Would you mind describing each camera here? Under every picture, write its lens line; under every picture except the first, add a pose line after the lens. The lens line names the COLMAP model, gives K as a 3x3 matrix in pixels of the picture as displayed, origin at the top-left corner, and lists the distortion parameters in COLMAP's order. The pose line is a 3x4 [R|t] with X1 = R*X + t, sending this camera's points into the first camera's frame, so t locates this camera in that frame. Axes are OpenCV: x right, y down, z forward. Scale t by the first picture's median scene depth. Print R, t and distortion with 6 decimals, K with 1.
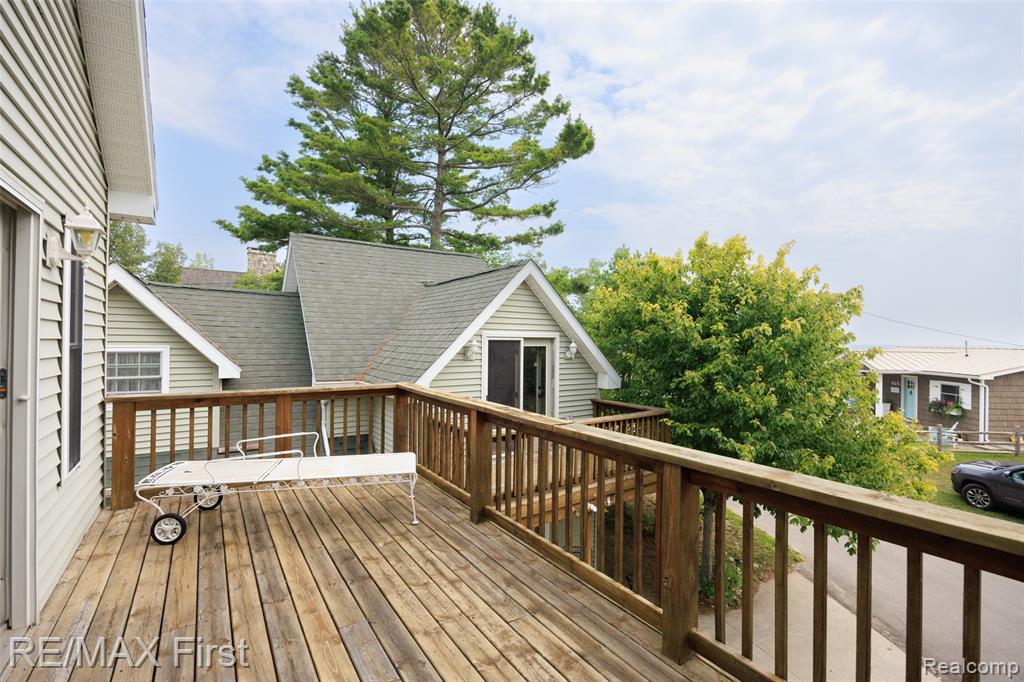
lens RADIAL K [[452.2, 0, 515.4], [0, 452.2, 341.8], [0, 0, 1]] dist [-0.001634, -0.000359]
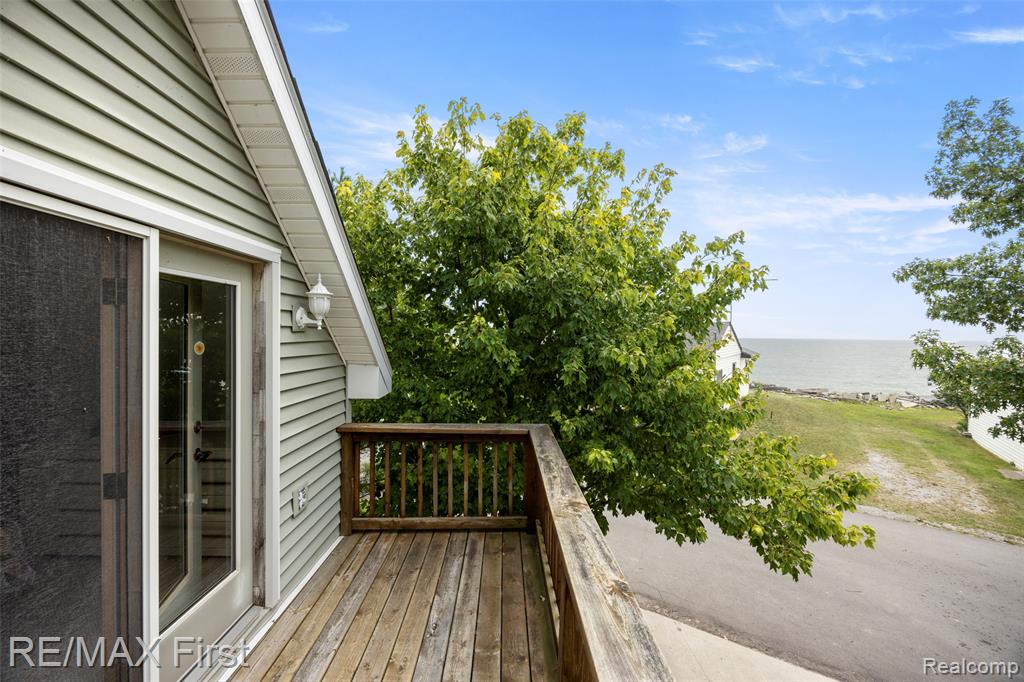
lens RADIAL K [[386.6, 0, 507.9], [0, 386.6, 342.2], [0, 0, 1]] dist [0.001807, 0.000580]
pose [[0.557977, -0.016348, 0.829695, -0.044456], [-0.003590, 0.999749, 0.022113, 0.040666], [-0.829848, -0.015317, 0.557779, 0.706096]]
